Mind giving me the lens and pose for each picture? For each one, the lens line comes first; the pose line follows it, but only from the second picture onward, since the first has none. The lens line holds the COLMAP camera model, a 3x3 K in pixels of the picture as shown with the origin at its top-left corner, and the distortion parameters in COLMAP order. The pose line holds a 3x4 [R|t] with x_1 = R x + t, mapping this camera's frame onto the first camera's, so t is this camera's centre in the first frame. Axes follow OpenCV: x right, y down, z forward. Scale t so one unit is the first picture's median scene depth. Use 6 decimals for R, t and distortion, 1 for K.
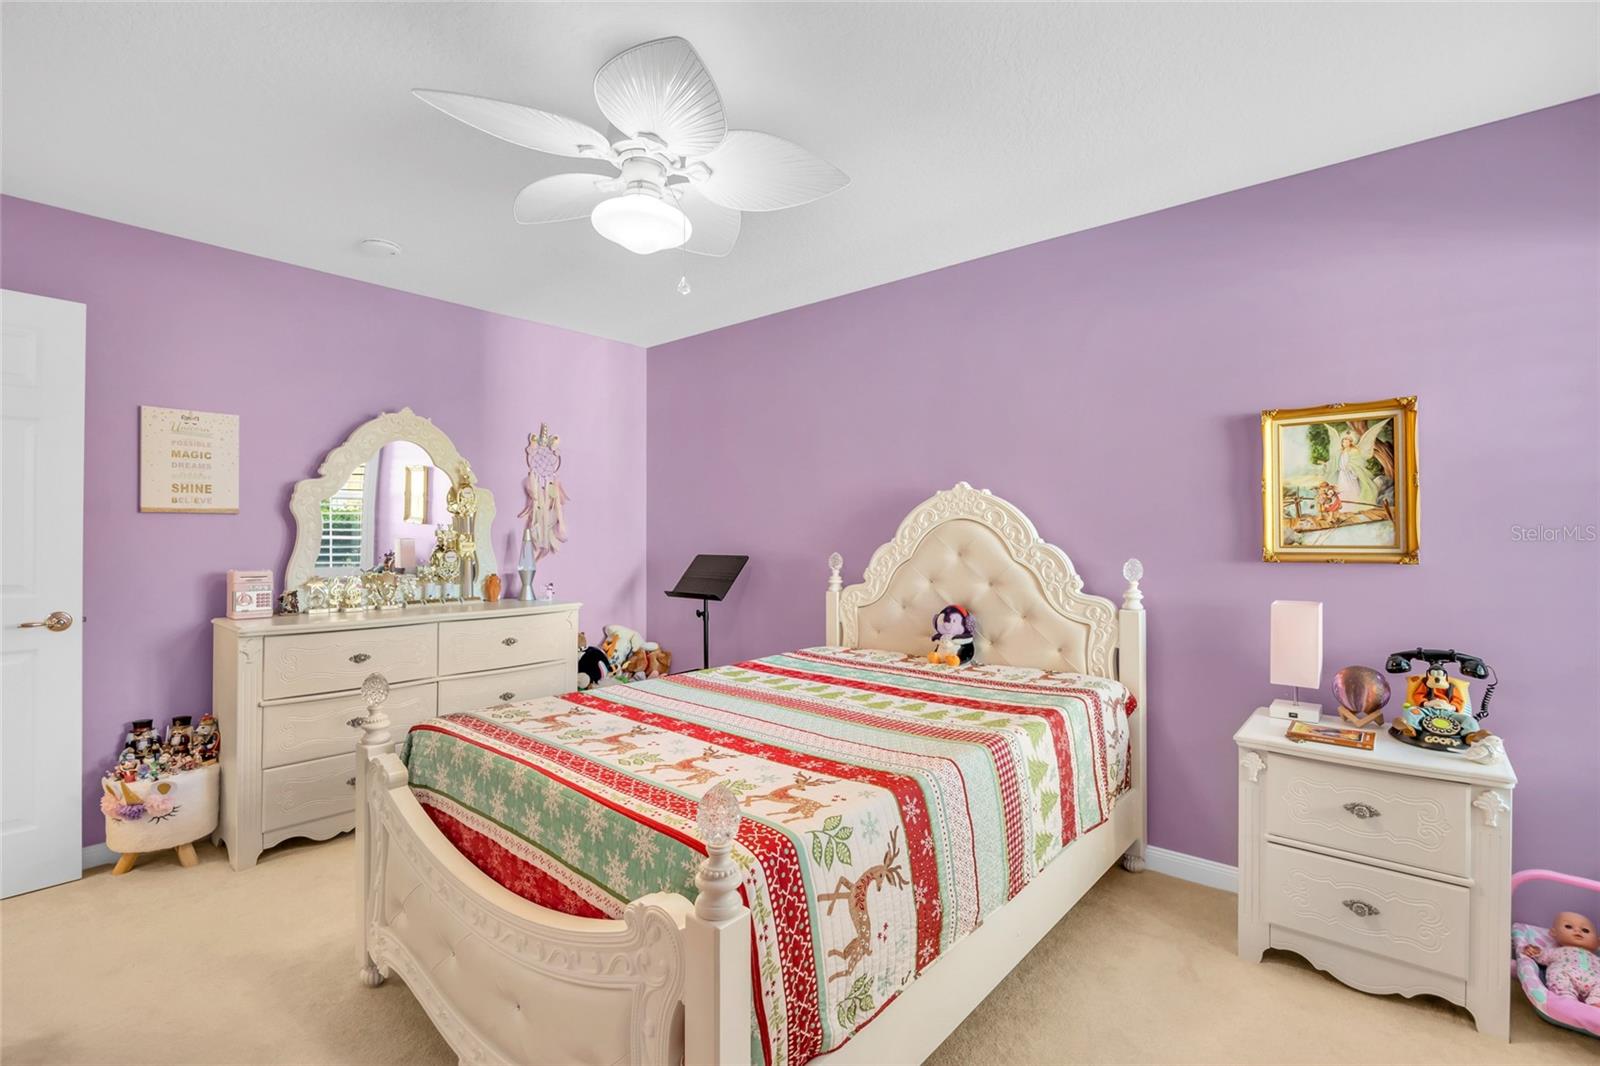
lens RADIAL K [[724.7, 0, 801.6], [0, 724.7, 535.3], [0, 0, 1]] dist [-0.002759, -0.000088]
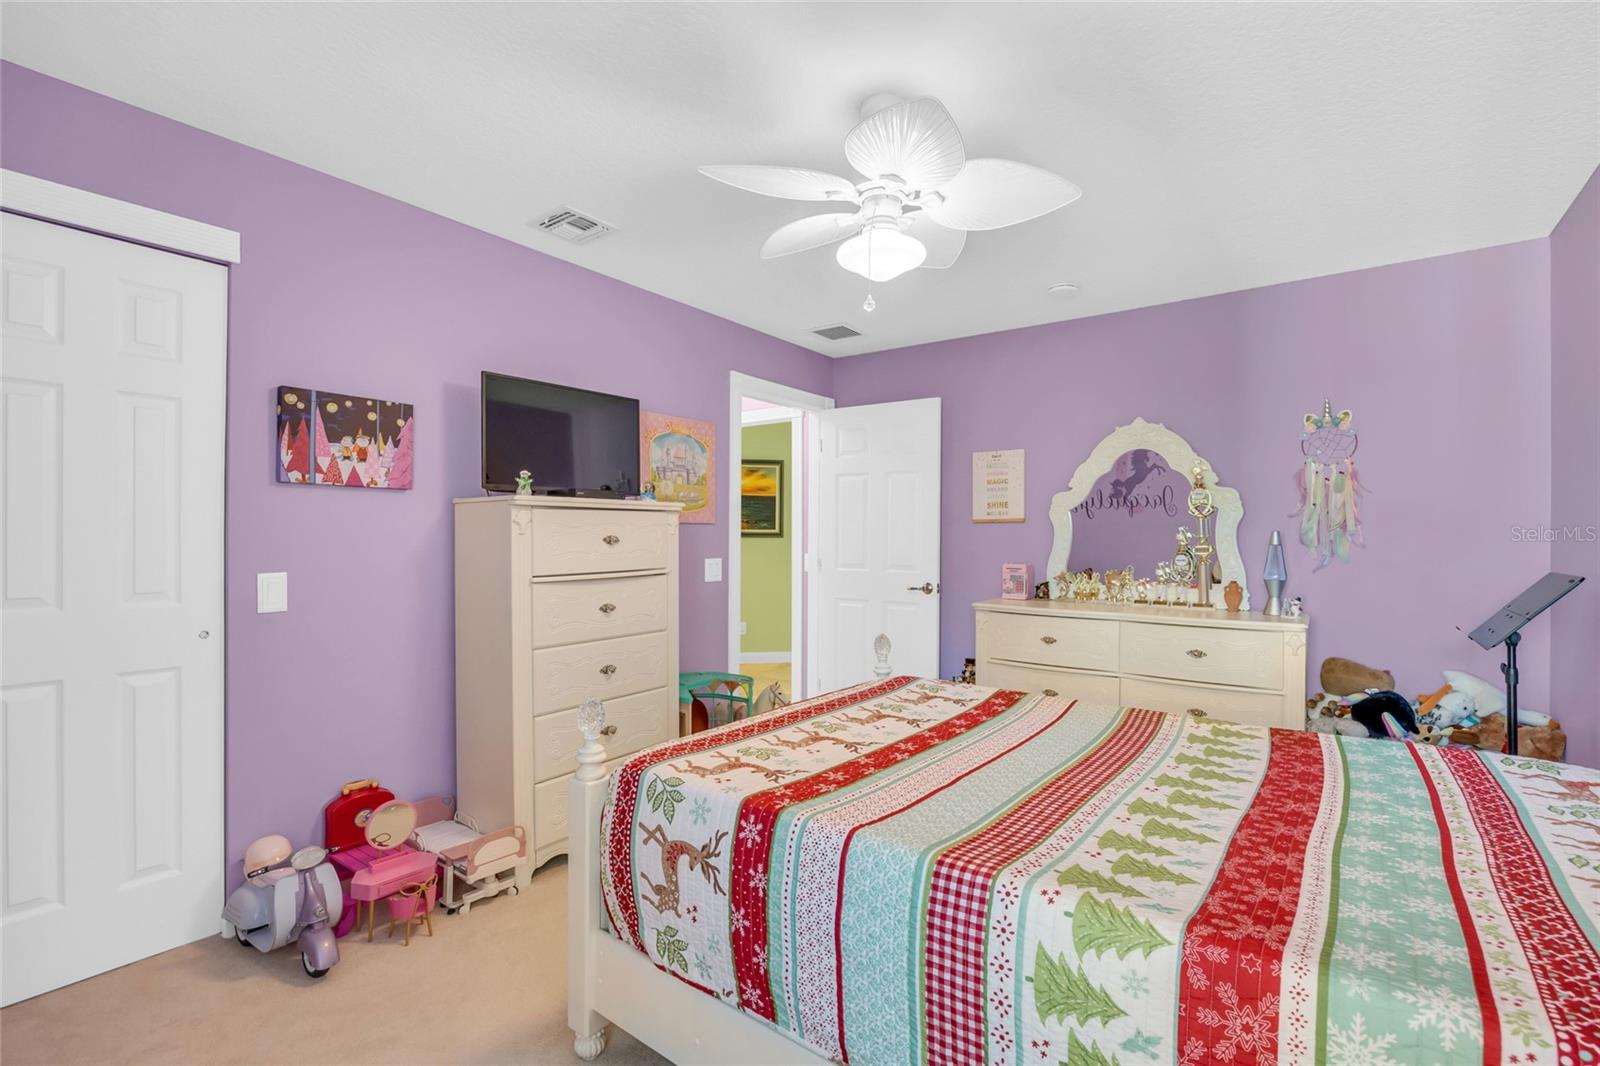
lens RADIAL K [[724.7, 0, 803.1], [0, 724.7, 532.1], [0, 0, 1]] dist [-0.002759, -0.000088]
pose [[0.048788, -0.007546, -0.998781, 0.844102], [-0.001718, 0.999969, -0.007639, 0.001035], [0.998808, 0.002089, 0.048773, 0.792126]]
